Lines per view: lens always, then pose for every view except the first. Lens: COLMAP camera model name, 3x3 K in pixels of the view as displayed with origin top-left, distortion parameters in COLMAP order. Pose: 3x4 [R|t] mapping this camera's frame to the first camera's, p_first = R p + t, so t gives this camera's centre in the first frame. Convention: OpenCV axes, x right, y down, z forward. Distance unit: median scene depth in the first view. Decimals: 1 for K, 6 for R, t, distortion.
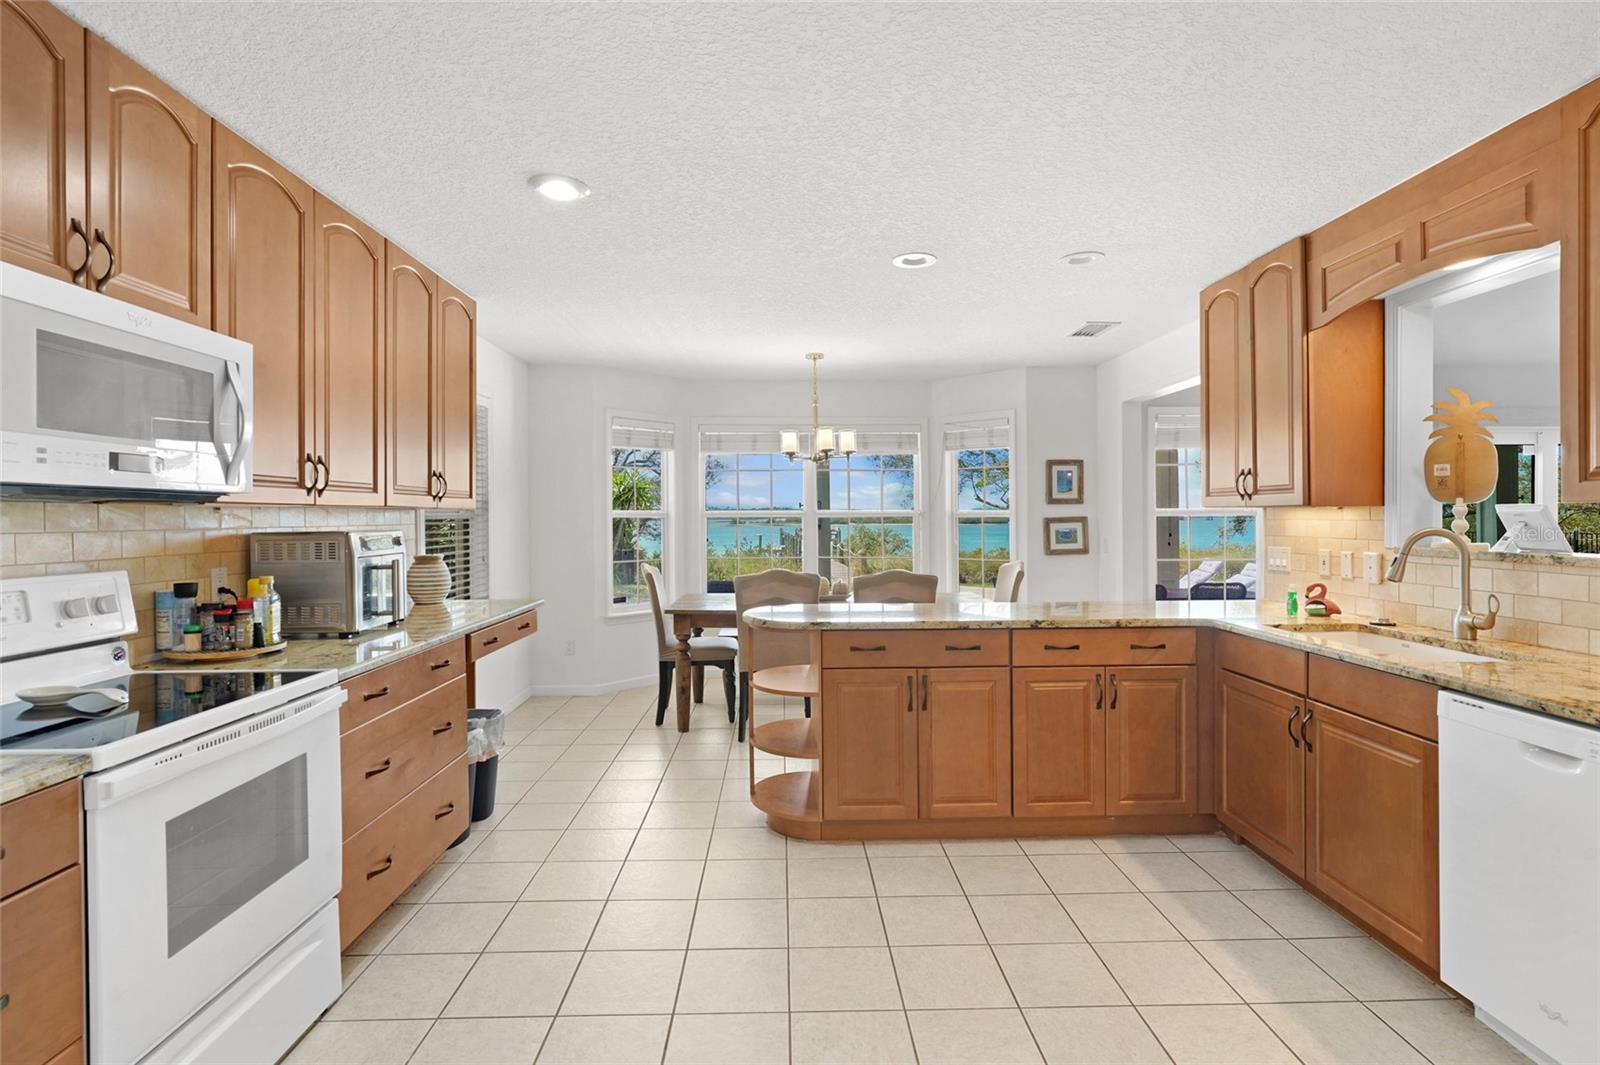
lens RADIAL K [[787.0, 0, 797.9], [0, 787.0, 531.0], [0, 0, 1]] dist [-0.000014, 0.000845]
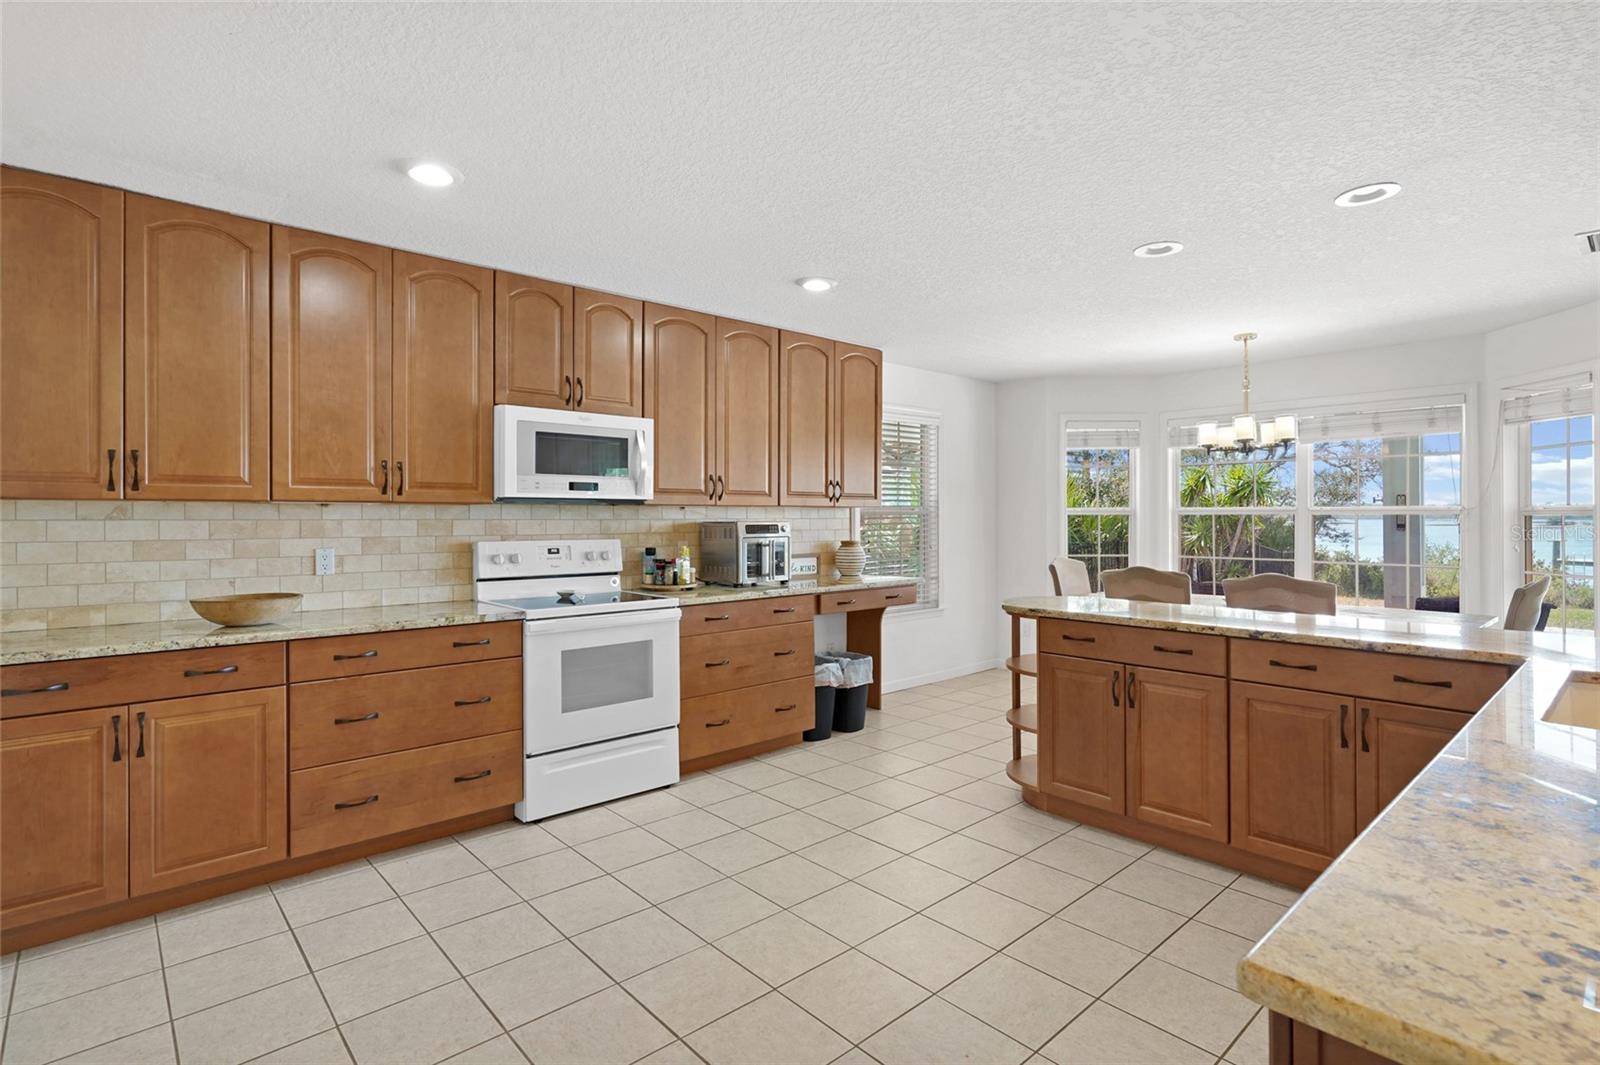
lens RADIAL K [[787.0, 0, 797.9], [0, 787.0, 531.0], [0, 0, 1]] dist [-0.000014, 0.000845]
pose [[0.652897, 0.018440, -0.757222, 0.630244], [-0.016374, 0.999814, 0.010229, 0.001244], [0.757270, 0.005721, 0.653077, 0.031572]]
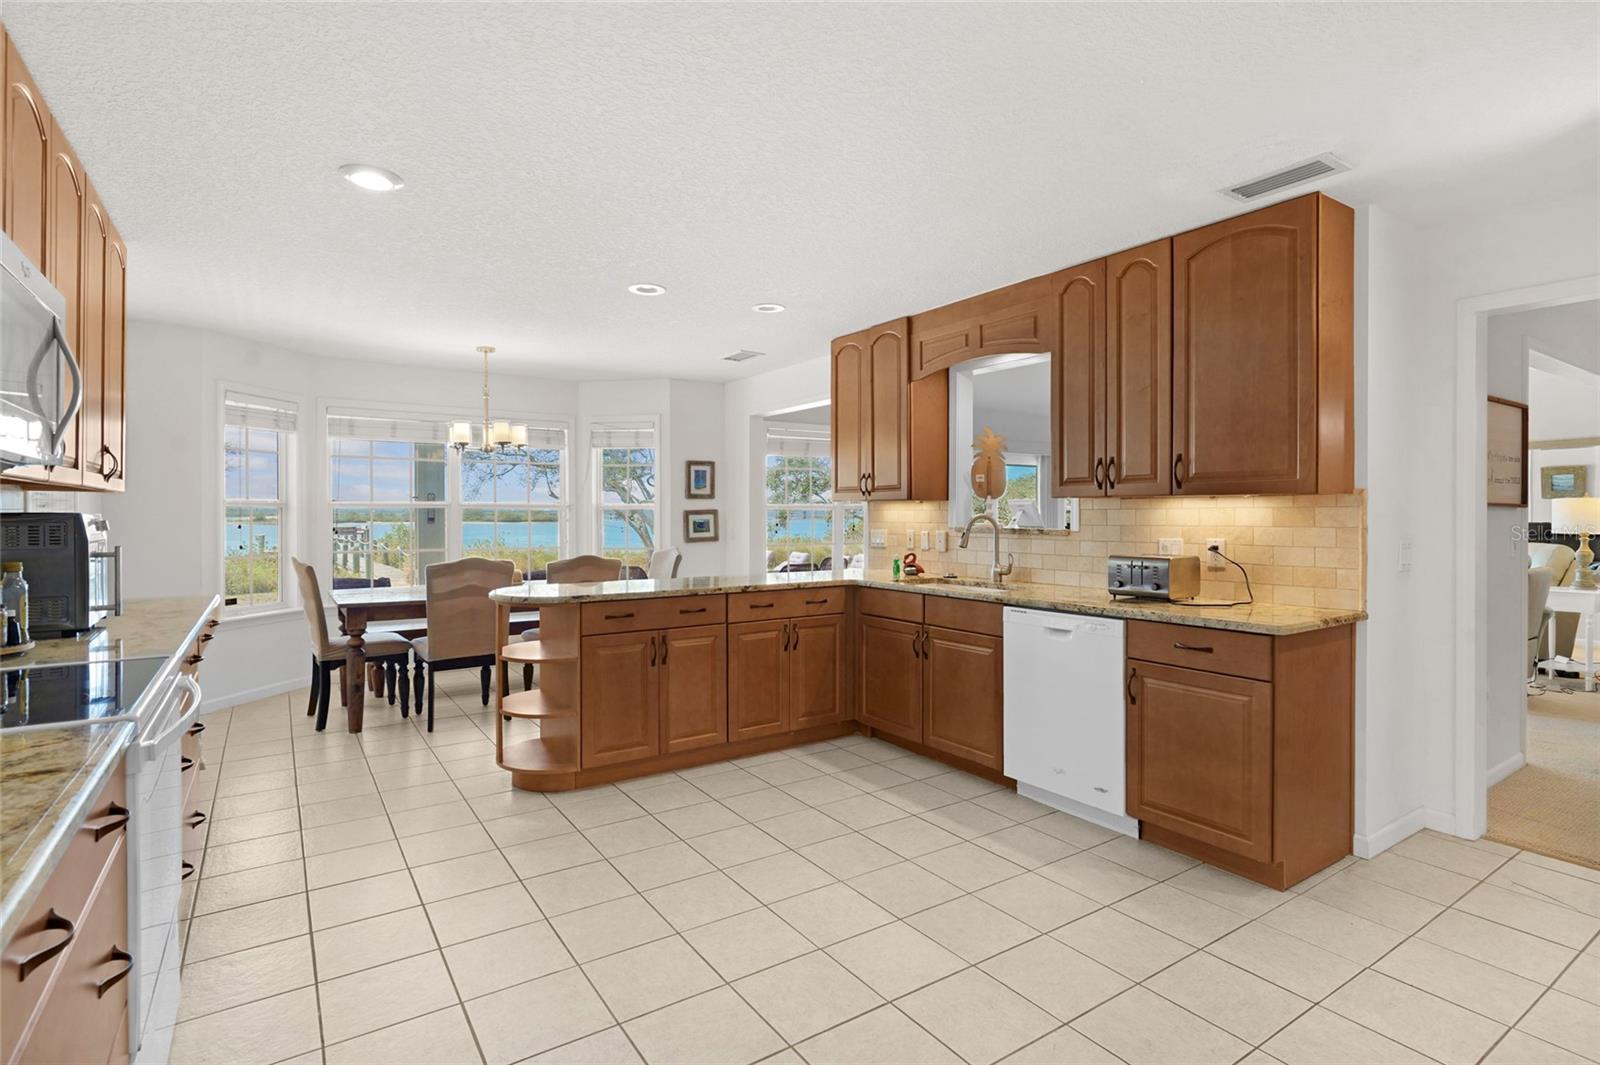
lens RADIAL K [[793.5, 0, 800.0], [0, 793.5, 532.5], [0, 0, 1]] dist [-0.001885, -0.000216]
pose [[0.844017, -0.008435, 0.536250, -0.314459], [0.006310, 0.999963, 0.005799, 0.018909], [-0.536279, -0.001511, 0.844039, -0.141717]]
